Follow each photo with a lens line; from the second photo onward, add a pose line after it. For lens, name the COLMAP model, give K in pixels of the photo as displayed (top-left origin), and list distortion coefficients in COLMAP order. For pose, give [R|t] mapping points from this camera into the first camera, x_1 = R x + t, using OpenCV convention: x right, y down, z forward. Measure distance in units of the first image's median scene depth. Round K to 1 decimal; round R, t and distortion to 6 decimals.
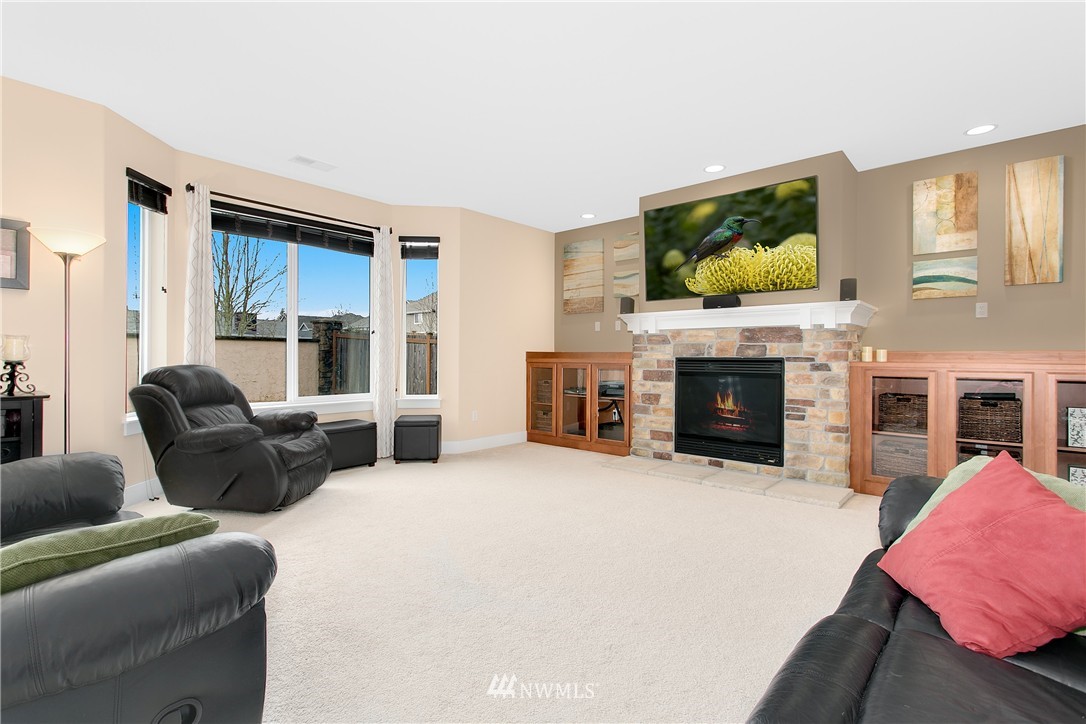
lens RADIAL K [[512.4, 0, 543.0], [0, 512.4, 362.0], [0, 0, 1]] dist [-0.000363, -0.000013]
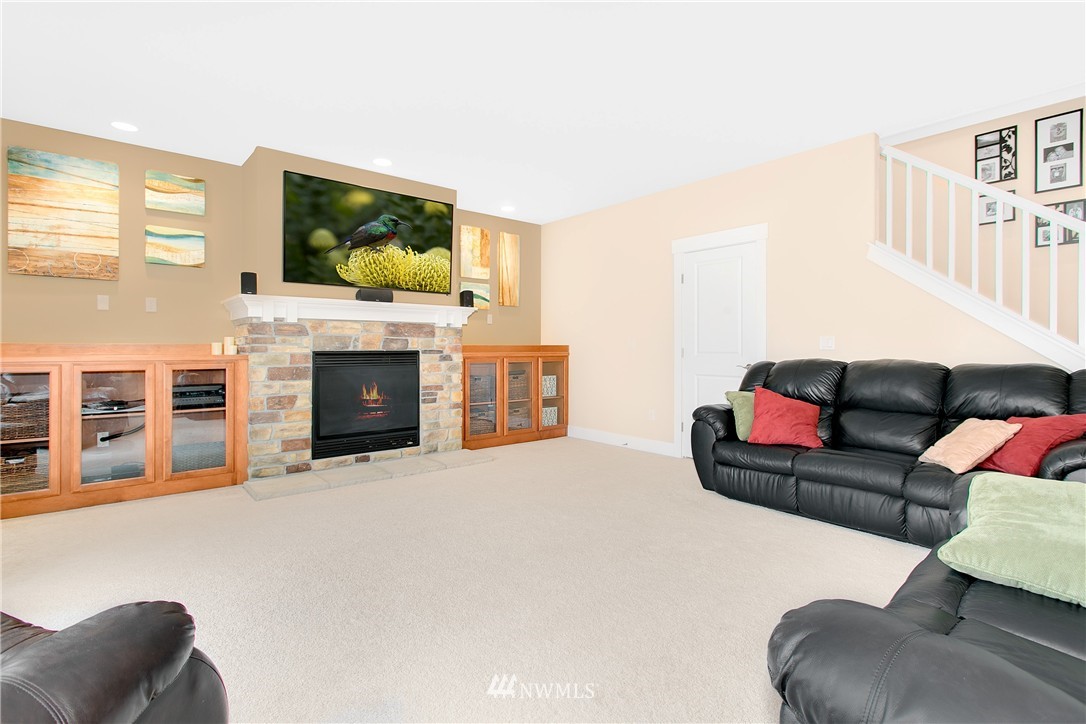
lens RADIAL K [[519.3, 0, 538.4], [0, 519.3, 352.0], [0, 0, 1]] dist [-0.002115, -0.000409]
pose [[0.154479, -0.009445, 0.987951, -0.614390], [0.013990, 0.999875, 0.007372, -0.009337], [-0.987897, 0.012683, 0.154592, 0.536184]]
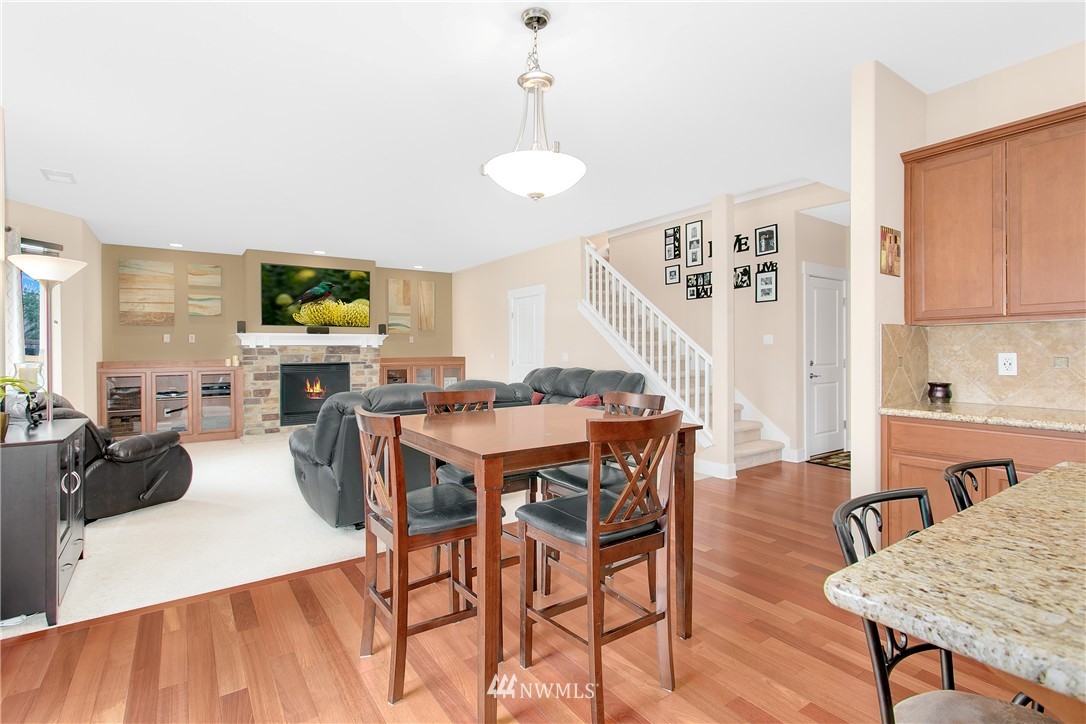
lens RADIAL K [[519.3, 0, 538.4], [0, 519.3, 352.0], [0, 0, 1]] dist [-0.002115, -0.000409]
pose [[0.244588, -0.009304, 0.969582, -1.151245], [0.020861, 0.999773, 0.004331, -0.037698], [-0.969403, 0.019168, 0.244727, -0.125750]]
